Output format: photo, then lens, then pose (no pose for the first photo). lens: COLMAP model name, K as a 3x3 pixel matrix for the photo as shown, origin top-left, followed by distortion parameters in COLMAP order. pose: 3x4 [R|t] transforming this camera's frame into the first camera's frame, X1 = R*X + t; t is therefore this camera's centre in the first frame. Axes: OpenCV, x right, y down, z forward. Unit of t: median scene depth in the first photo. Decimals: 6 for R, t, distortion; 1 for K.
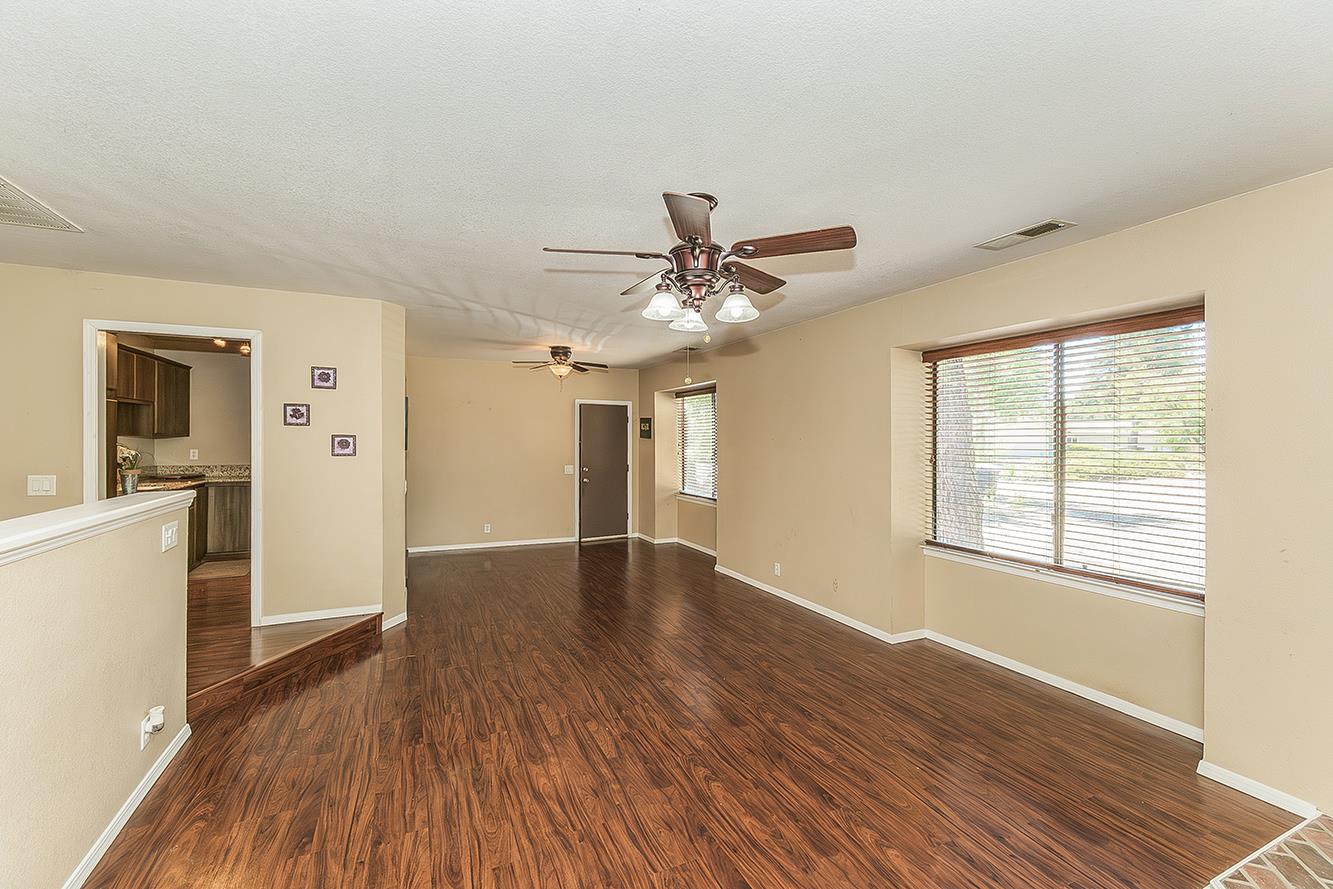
lens RADIAL K [[558.3, 0, 660.7], [0, 558.3, 441.6], [0, 0, 1]] dist [0.004313, -0.000030]
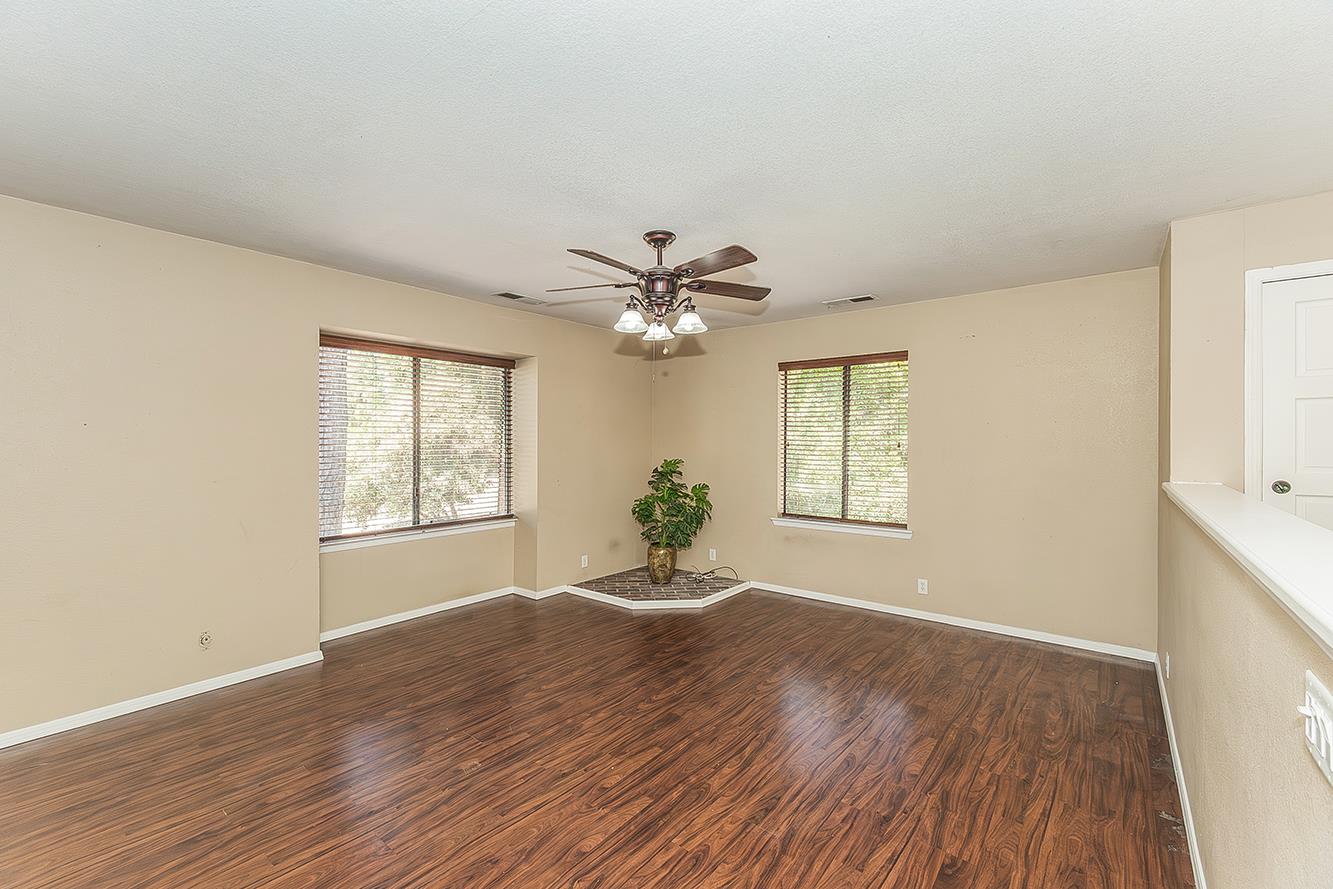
lens RADIAL K [[558.3, 0, 662.6], [0, 558.3, 435.1], [0, 0, 1]] dist [0.004313, -0.000030]
pose [[-0.450042, -0.000438, 0.893007, -0.975776], [-0.004954, 0.999986, -0.002006, 0.008396], [-0.892994, -0.005326, -0.450037, 1.442566]]
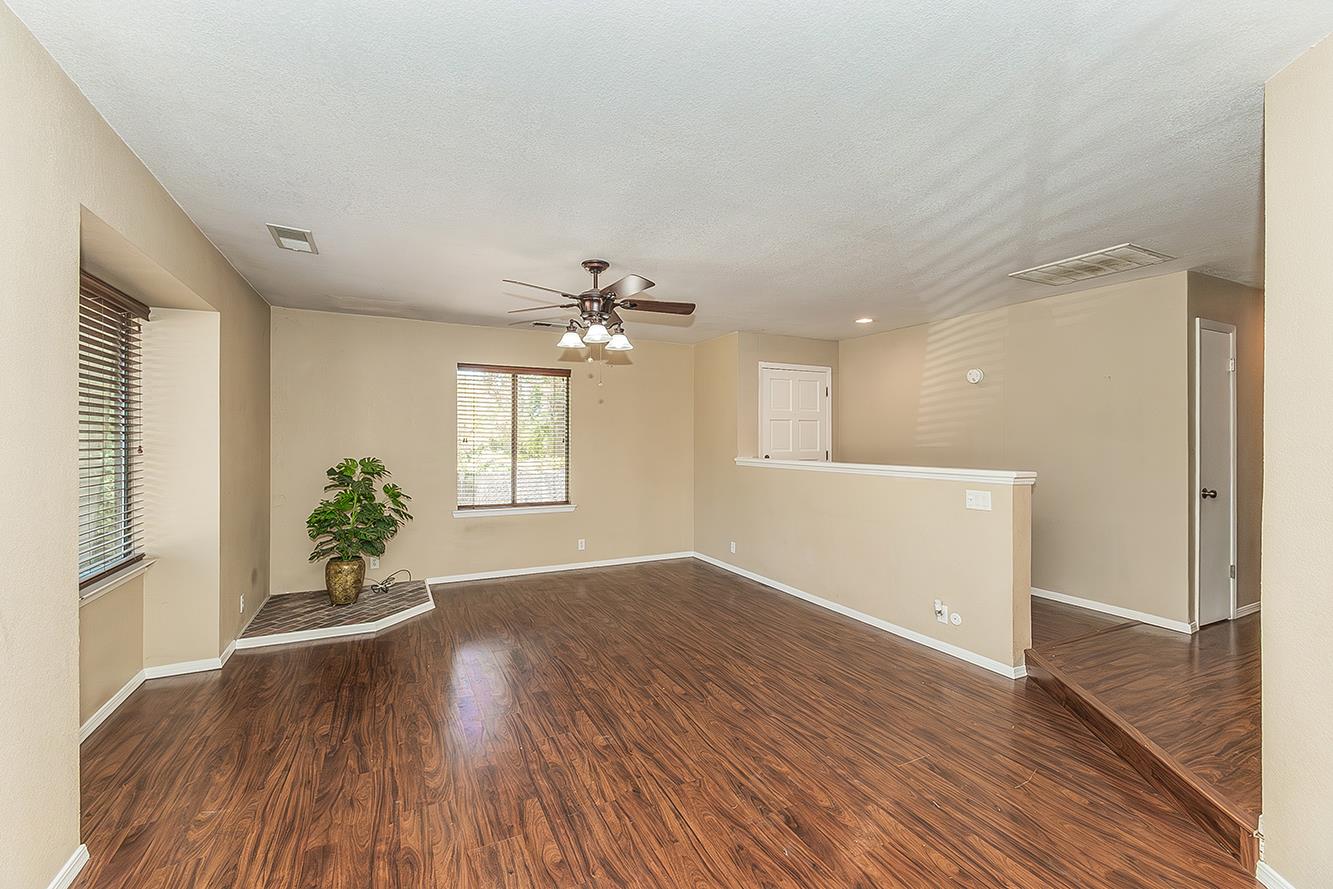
lens RADIAL K [[558.3, 0, 668.8], [0, 558.3, 453.2], [0, 0, 1]] dist [0.004313, -0.000030]
pose [[-0.998977, -0.013152, -0.043269, -0.056050], [-0.014109, 0.999661, 0.021896, 0.028793], [0.042967, 0.022484, -0.998823, 2.293638]]
